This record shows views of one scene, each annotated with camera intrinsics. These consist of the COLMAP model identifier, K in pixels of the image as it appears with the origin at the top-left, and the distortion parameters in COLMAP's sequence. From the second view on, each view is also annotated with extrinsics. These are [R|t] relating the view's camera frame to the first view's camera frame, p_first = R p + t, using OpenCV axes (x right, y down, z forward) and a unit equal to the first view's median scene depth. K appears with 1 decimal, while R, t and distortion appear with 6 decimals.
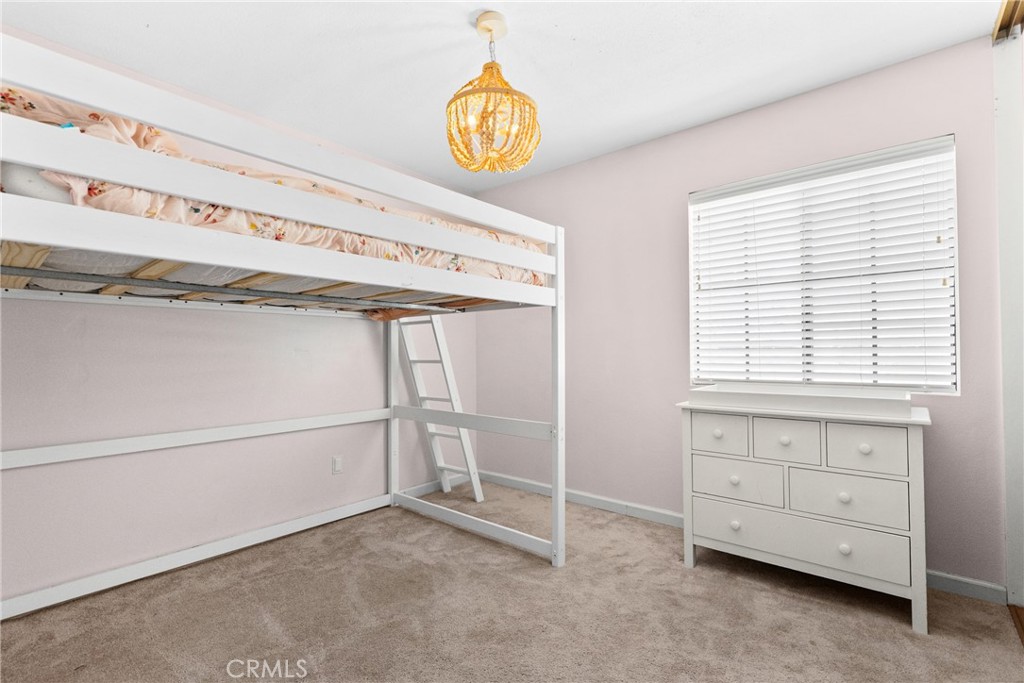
lens RADIAL K [[466.7, 0, 510.0], [0, 466.7, 347.1], [0, 0, 1]] dist [-0.002364, 0.000959]
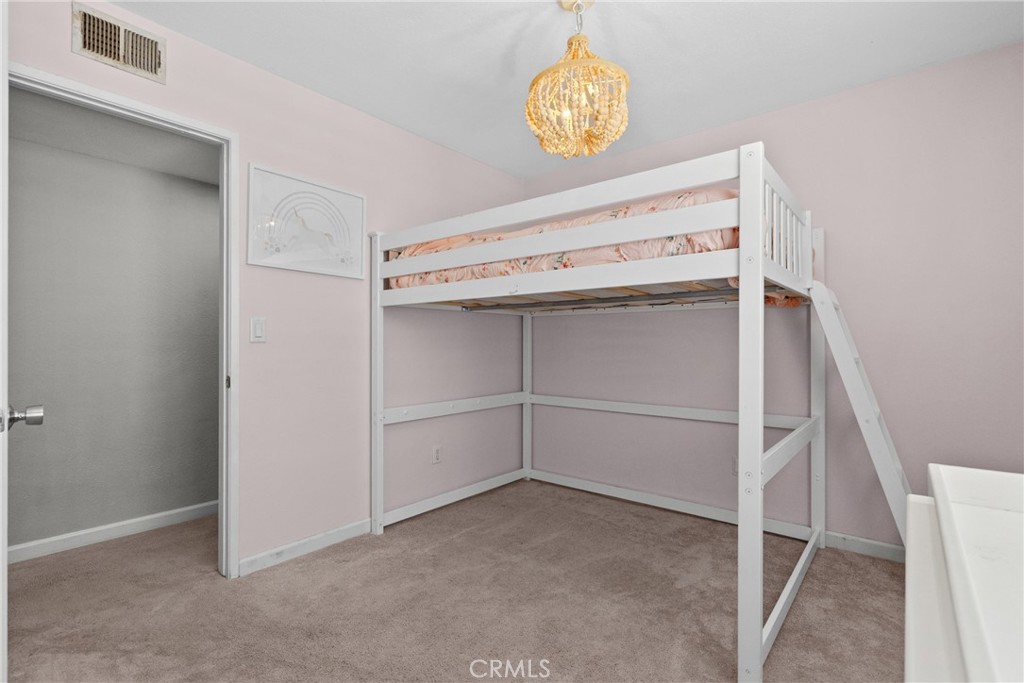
lens RADIAL K [[466.7, 0, 510.0], [0, 466.7, 347.1], [0, 0, 1]] dist [-0.002364, 0.000959]
pose [[0.026188, 0.009949, -0.999608, 0.895082], [0.006873, 0.999925, 0.010133, -0.000913], [0.999633, -0.007136, 0.026117, 0.842468]]
